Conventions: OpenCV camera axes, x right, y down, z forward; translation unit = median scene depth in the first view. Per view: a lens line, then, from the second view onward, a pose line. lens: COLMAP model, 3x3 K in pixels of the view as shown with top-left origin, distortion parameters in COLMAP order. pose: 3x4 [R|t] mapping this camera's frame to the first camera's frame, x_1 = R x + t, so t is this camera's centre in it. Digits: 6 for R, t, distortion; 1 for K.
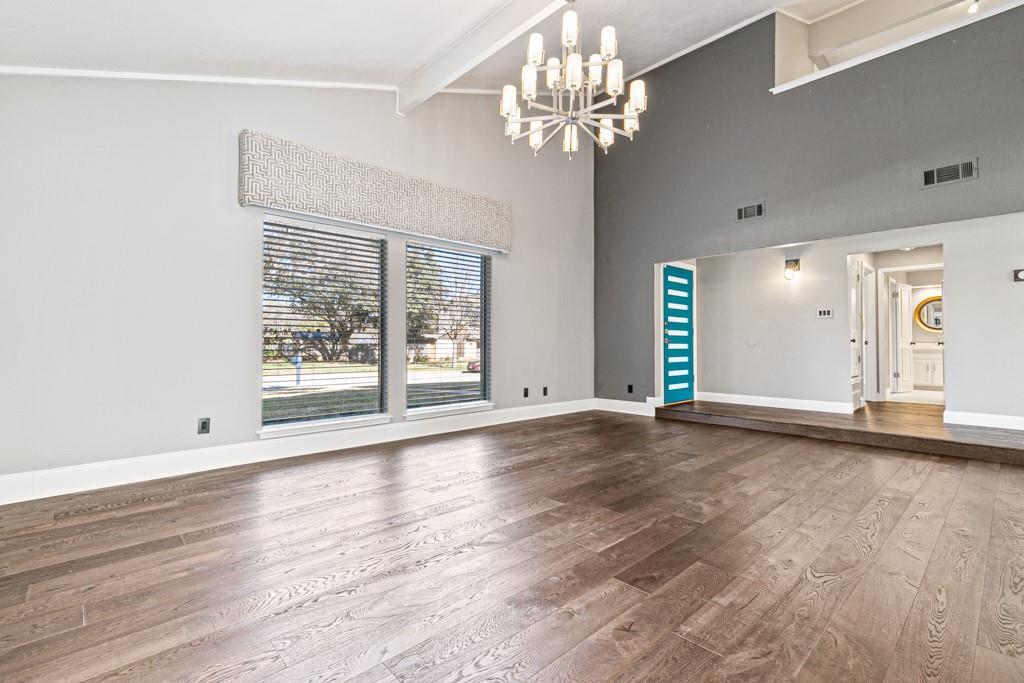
lens RADIAL K [[465.3, 0, 519.8], [0, 465.3, 340.1], [0, 0, 1]] dist [0.009521, -0.000614]
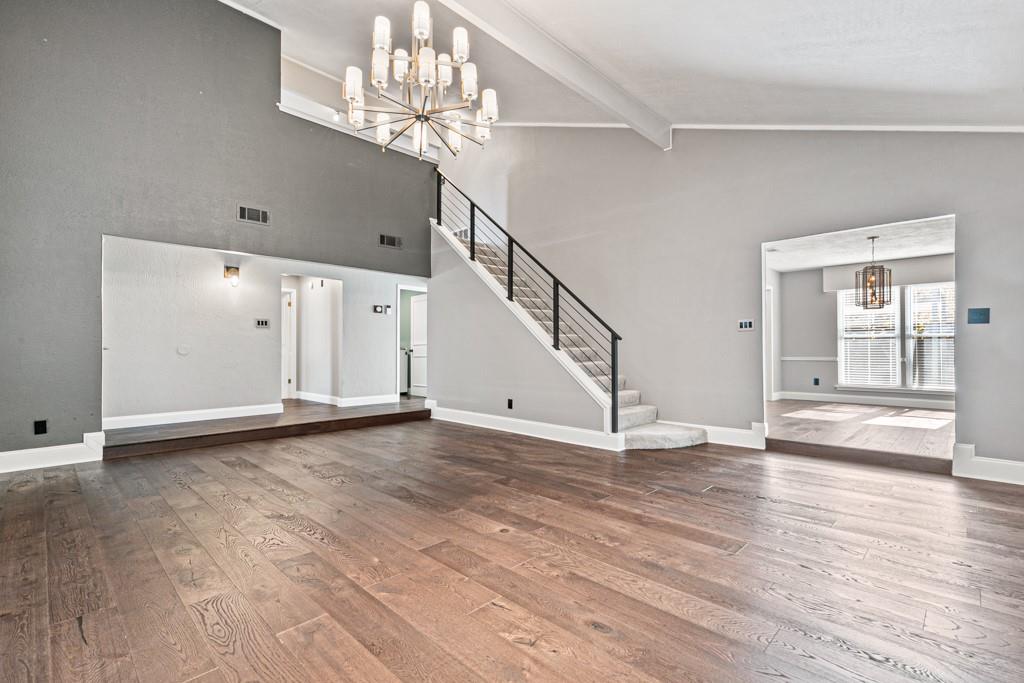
lens RADIAL K [[465.3, 0, 518.4], [0, 465.3, 344.4], [0, 0, 1]] dist [0.009521, -0.000614]
pose [[-0.028323, 0.008669, 0.999561, -0.905541], [-0.002293, 0.999959, -0.008737, -0.002309], [-0.999596, -0.002540, -0.028302, 0.870086]]
